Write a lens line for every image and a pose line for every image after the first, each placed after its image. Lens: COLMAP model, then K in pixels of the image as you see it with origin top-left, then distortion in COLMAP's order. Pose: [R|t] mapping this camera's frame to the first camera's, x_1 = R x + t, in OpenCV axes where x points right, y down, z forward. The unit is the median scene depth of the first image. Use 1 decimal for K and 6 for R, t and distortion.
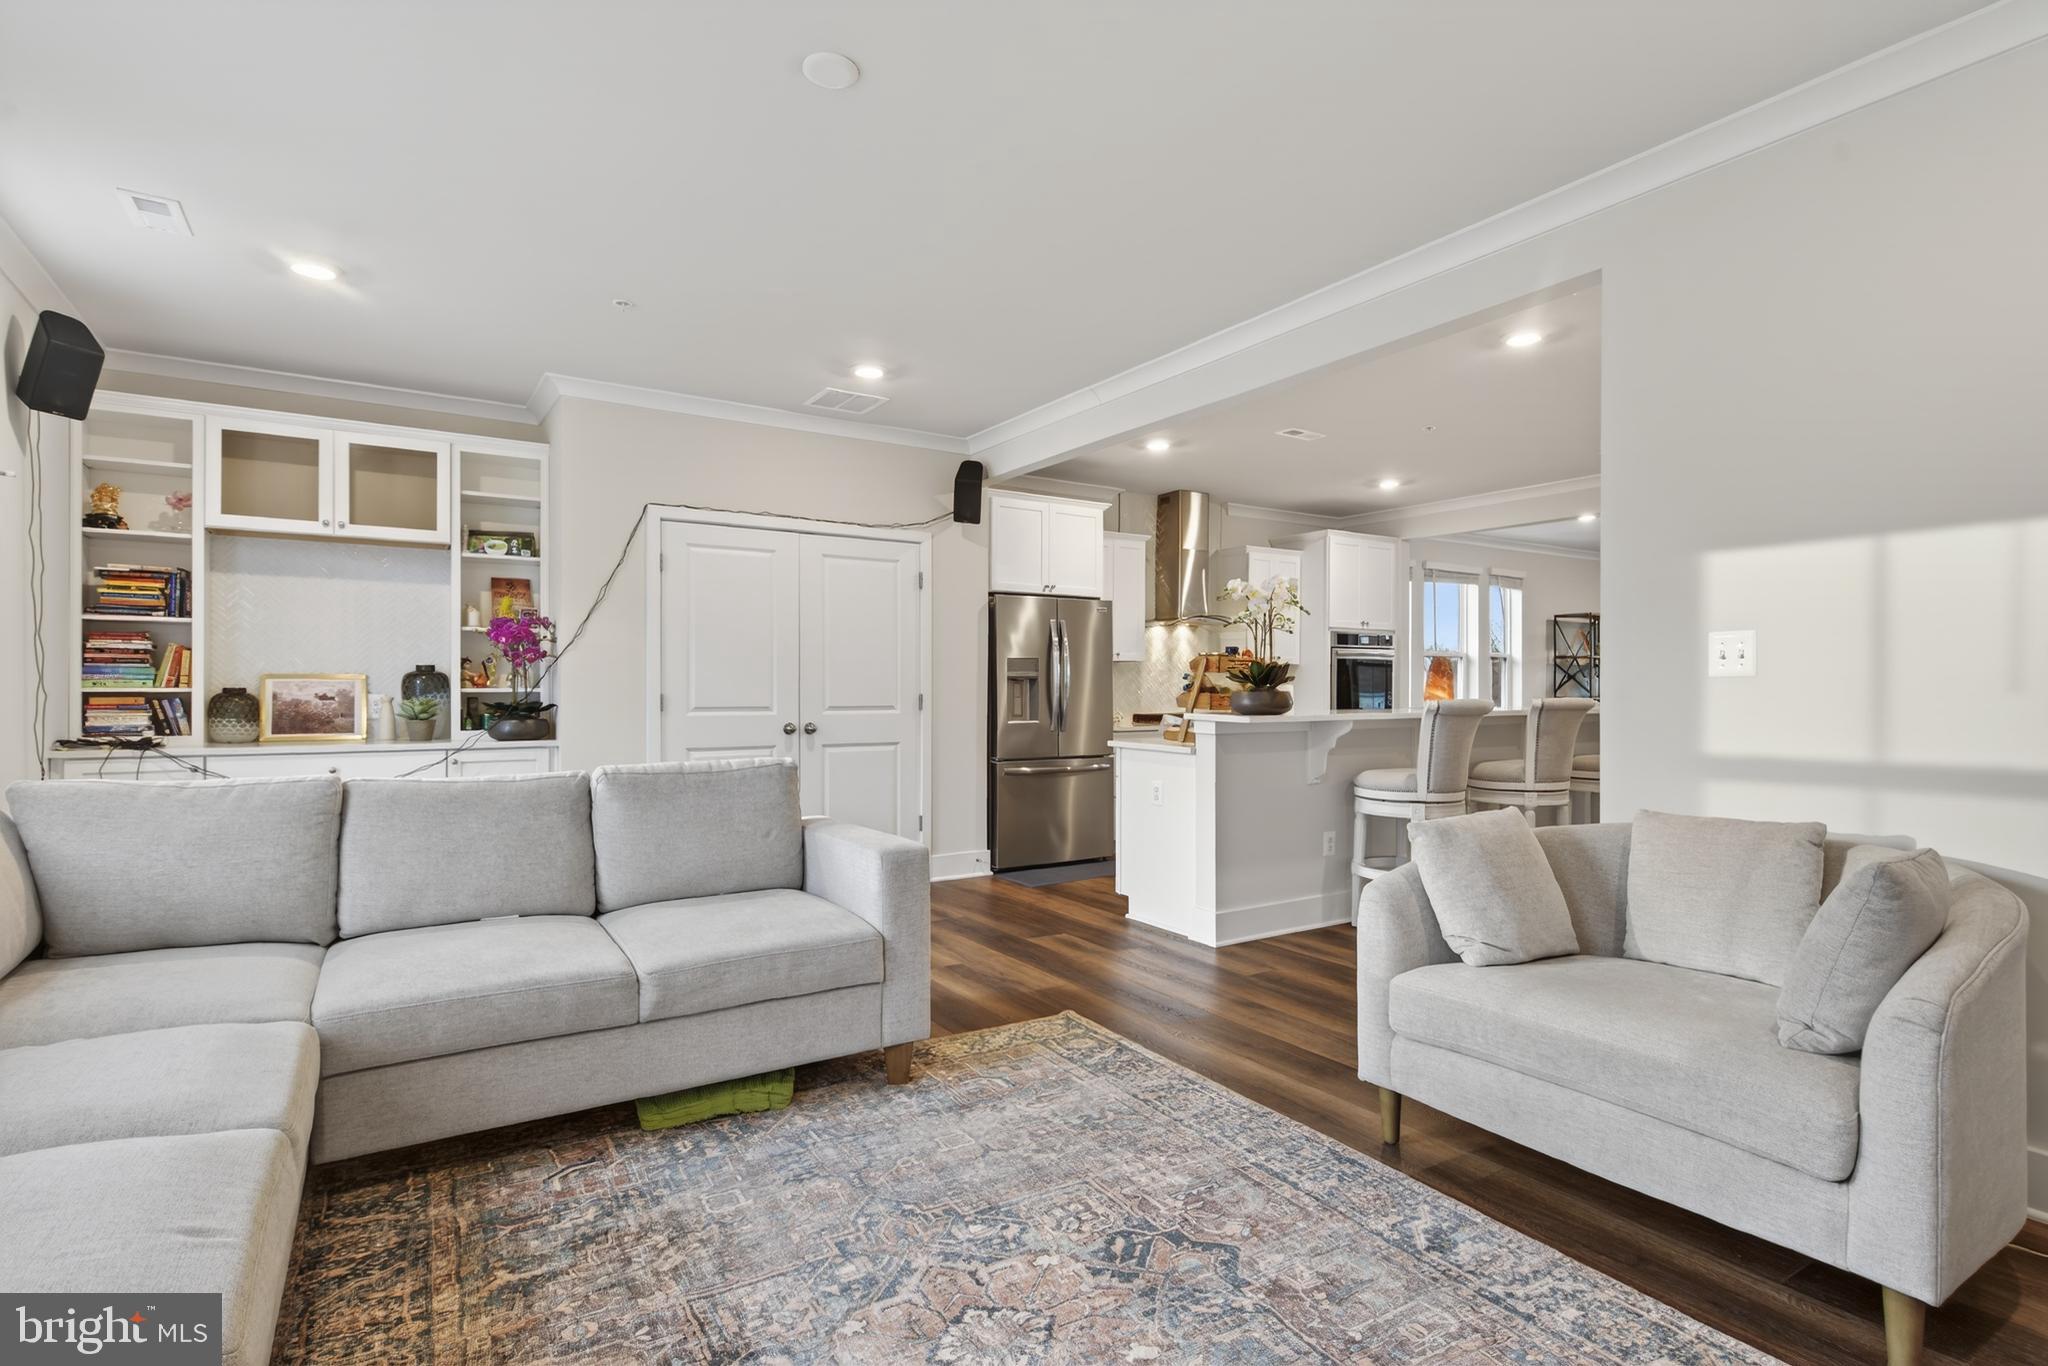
lens RADIAL K [[951.2, 0, 1013.8], [0, 951.2, 664.7], [0, 0, 1]] dist [0.004748, -0.000955]
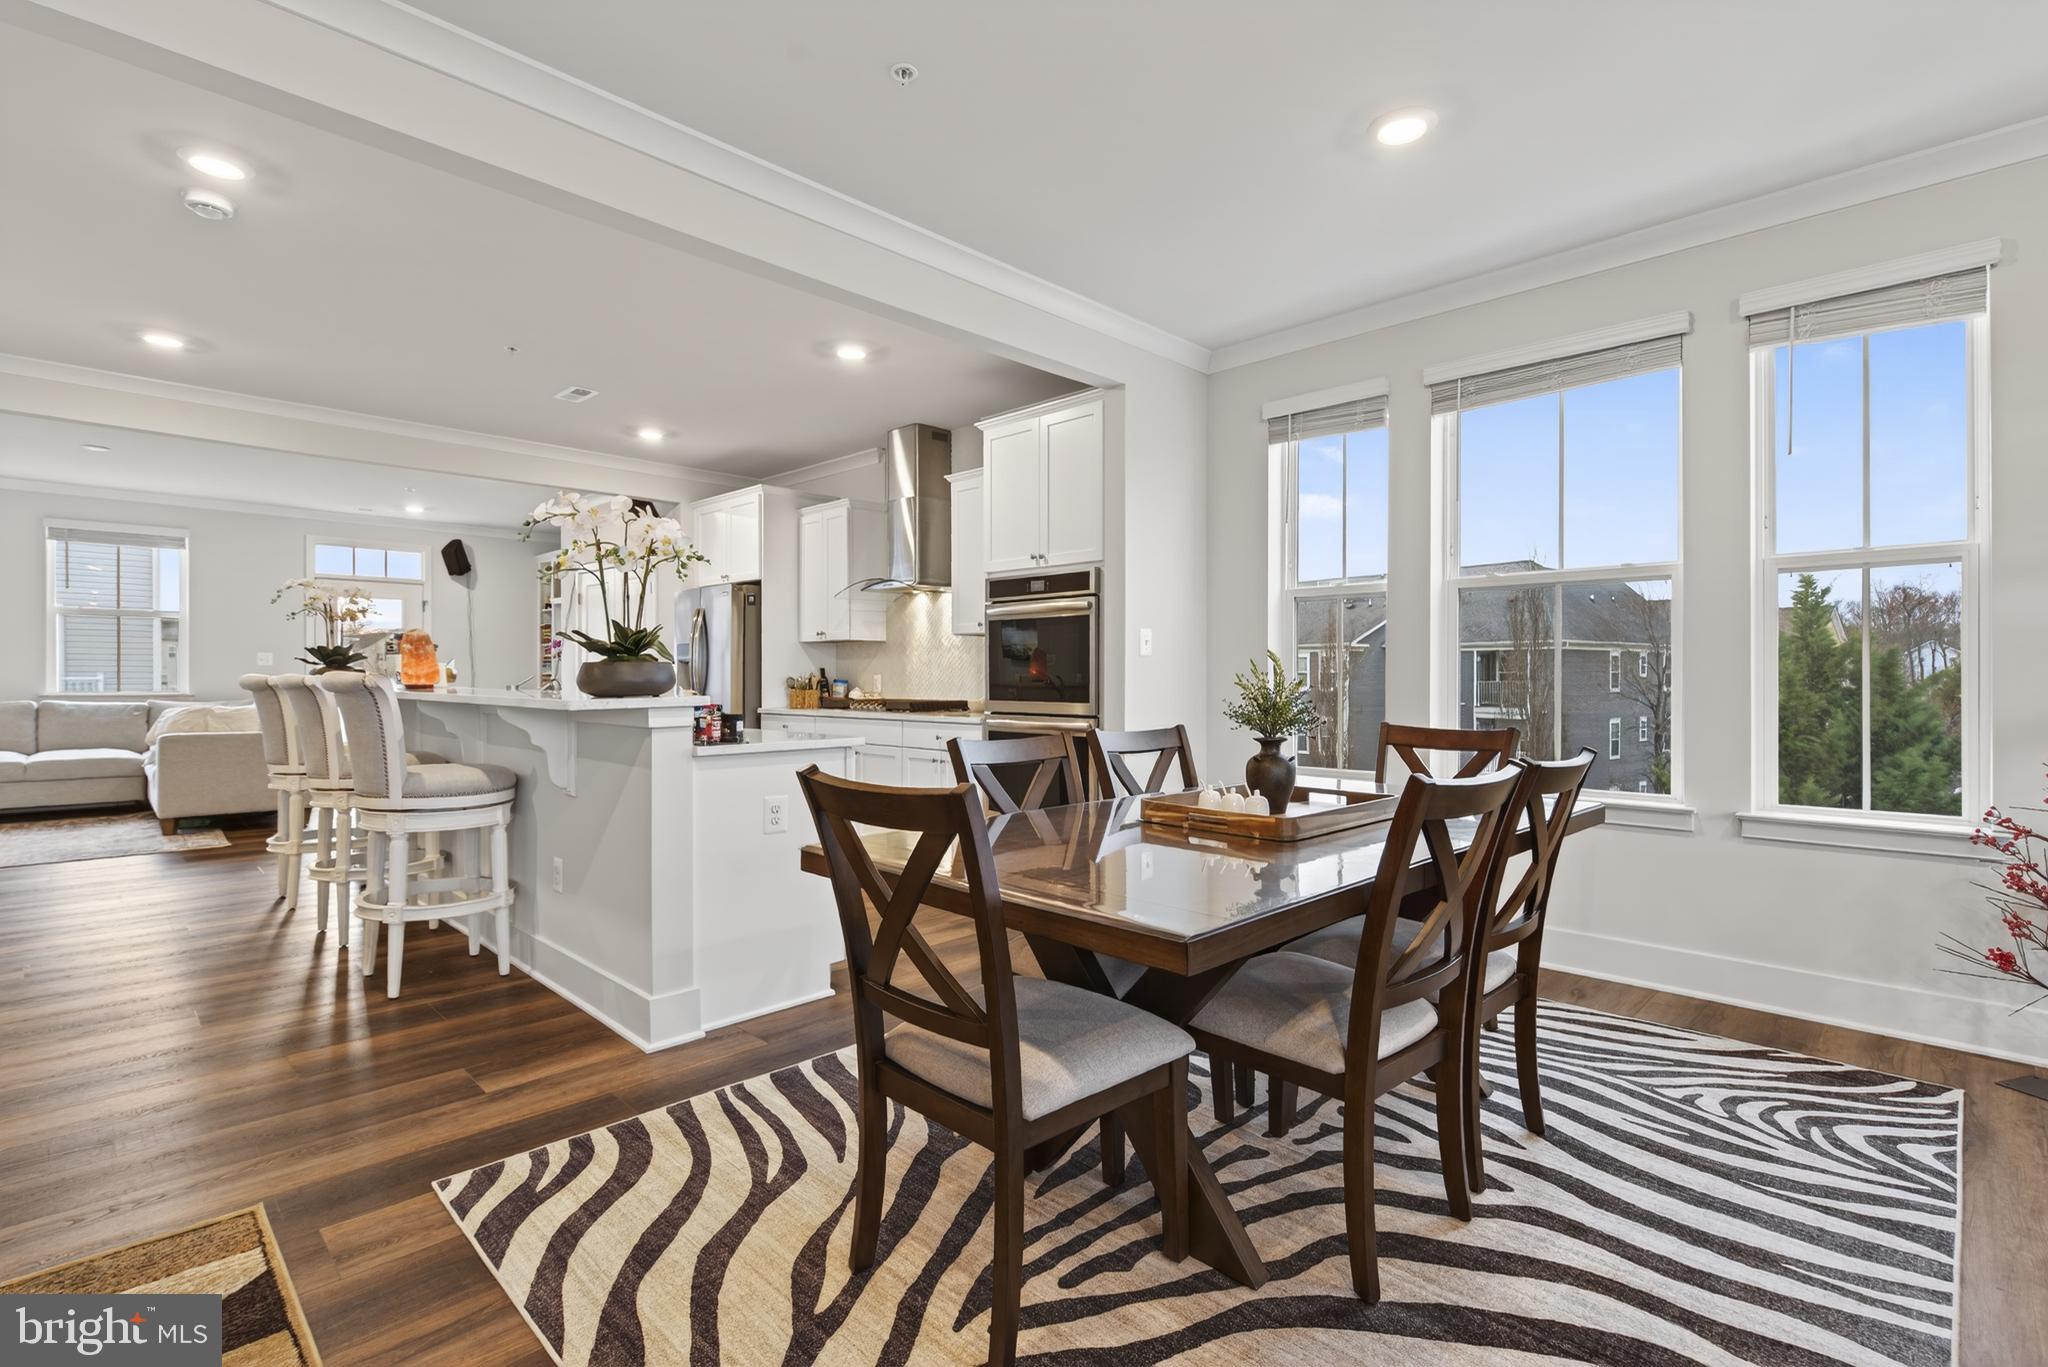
lens RADIAL K [[955.3, 0, 1024.0], [0, 955.3, 683.5], [0, 0, 1]] dist [0.003905, -0.000527]
pose [[0.241341, 0.003707, -0.970433, 0.954525], [0.017289, 0.999818, 0.008119, 0.031475], [0.970286, -0.018738, 0.241233, 0.849783]]
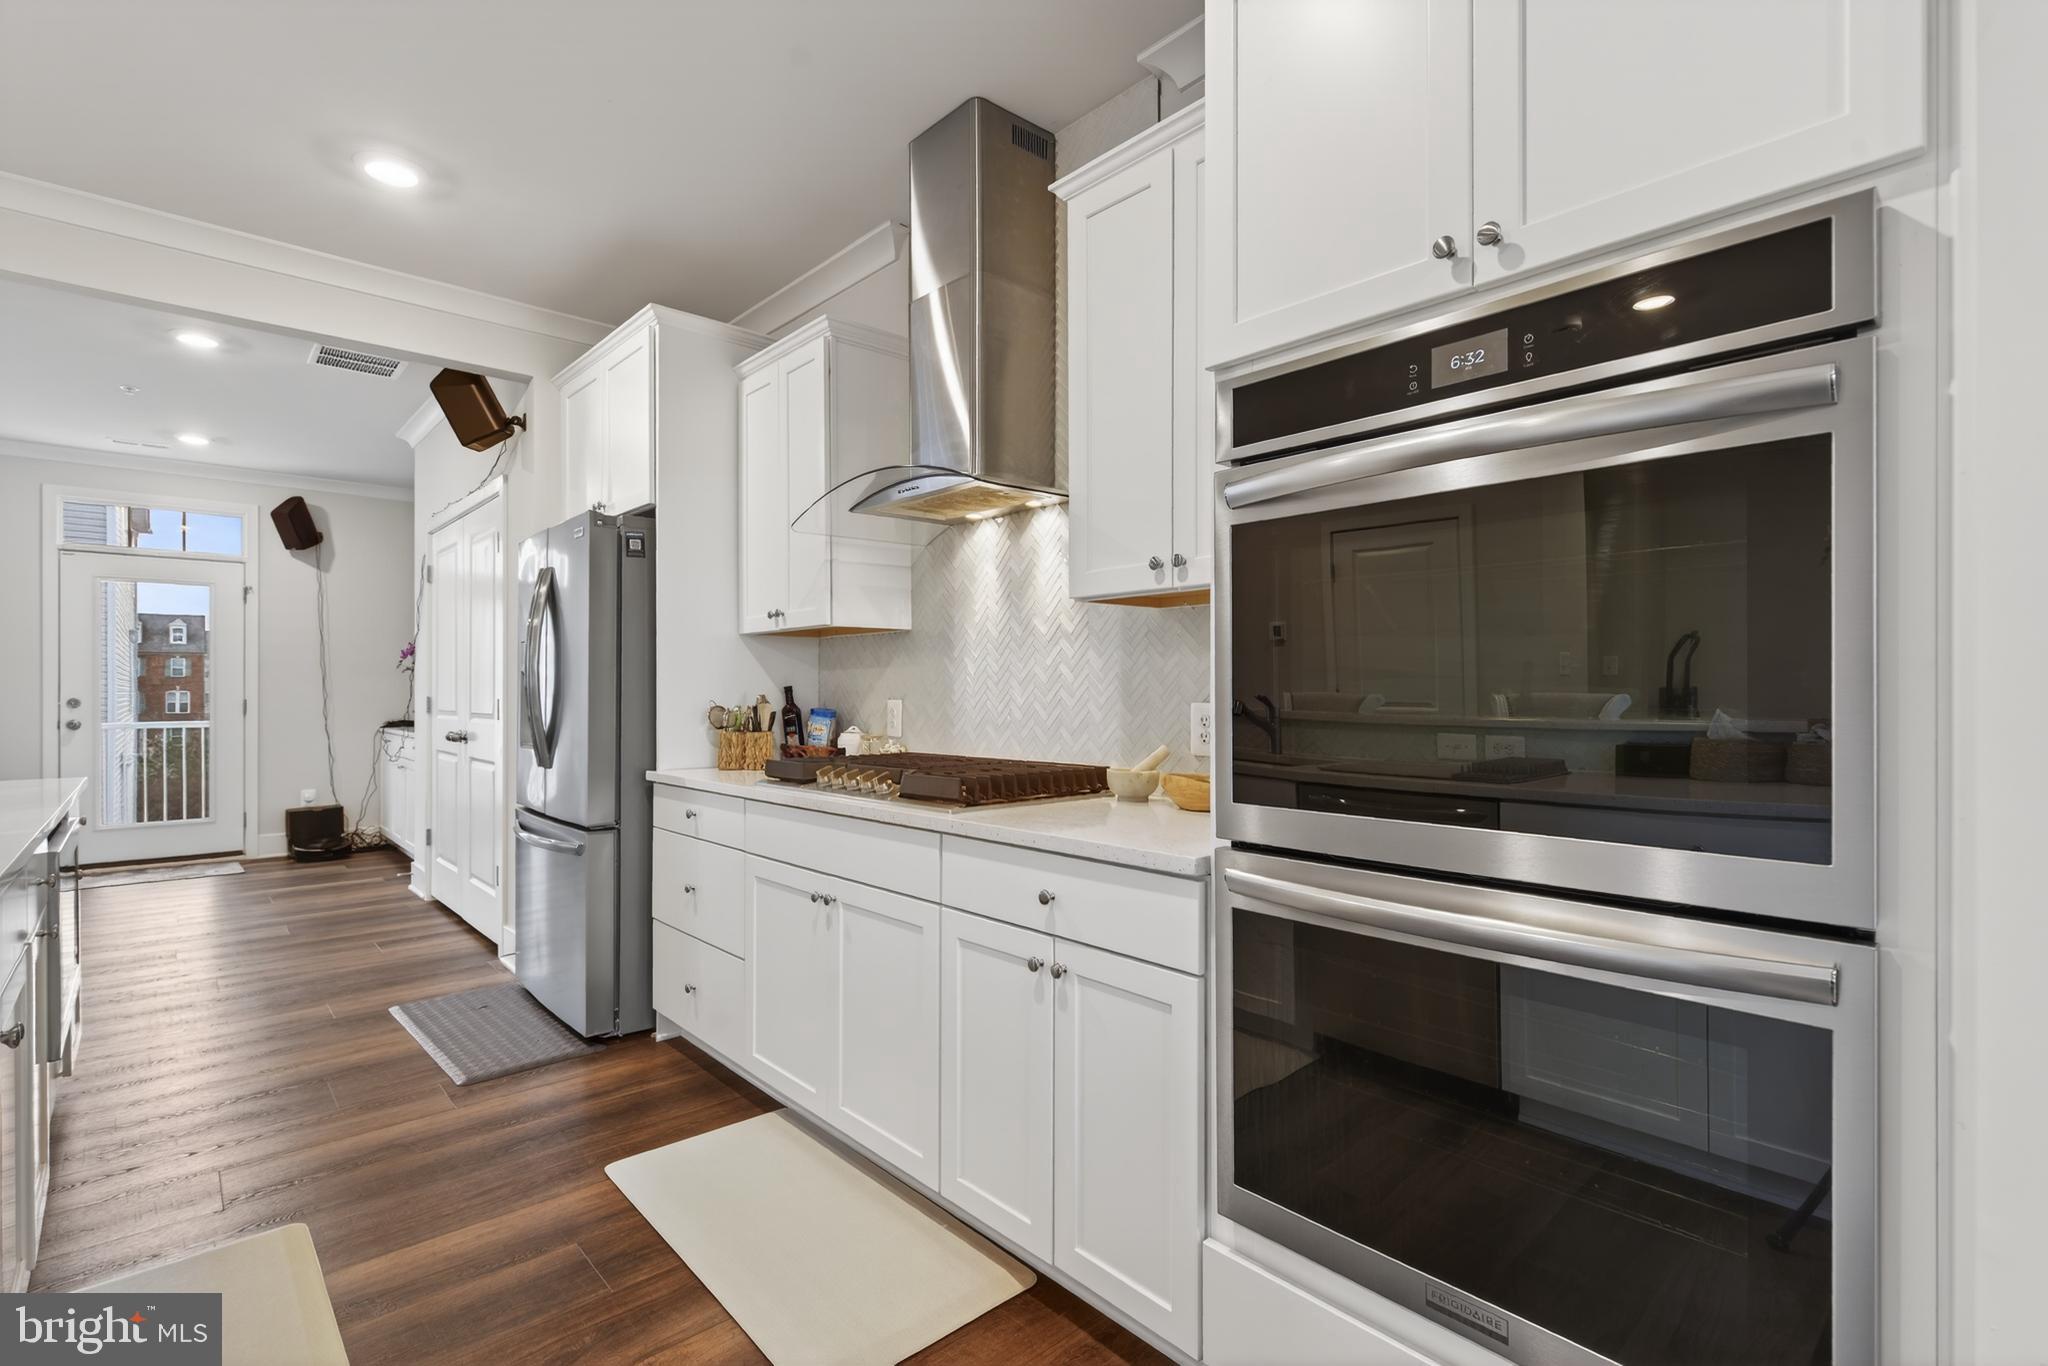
lens RADIAL K [[943.0, 0, 1024.0], [0, 943.0, 683.0], [0, 0, 1]] dist [0.001200, -0.000880]
pose [[0.187261, -0.011431, -0.982244, 0.503826], [0.020056, 0.999768, -0.007812, 0.025234], [0.982105, -0.018237, 0.187447, 0.907597]]
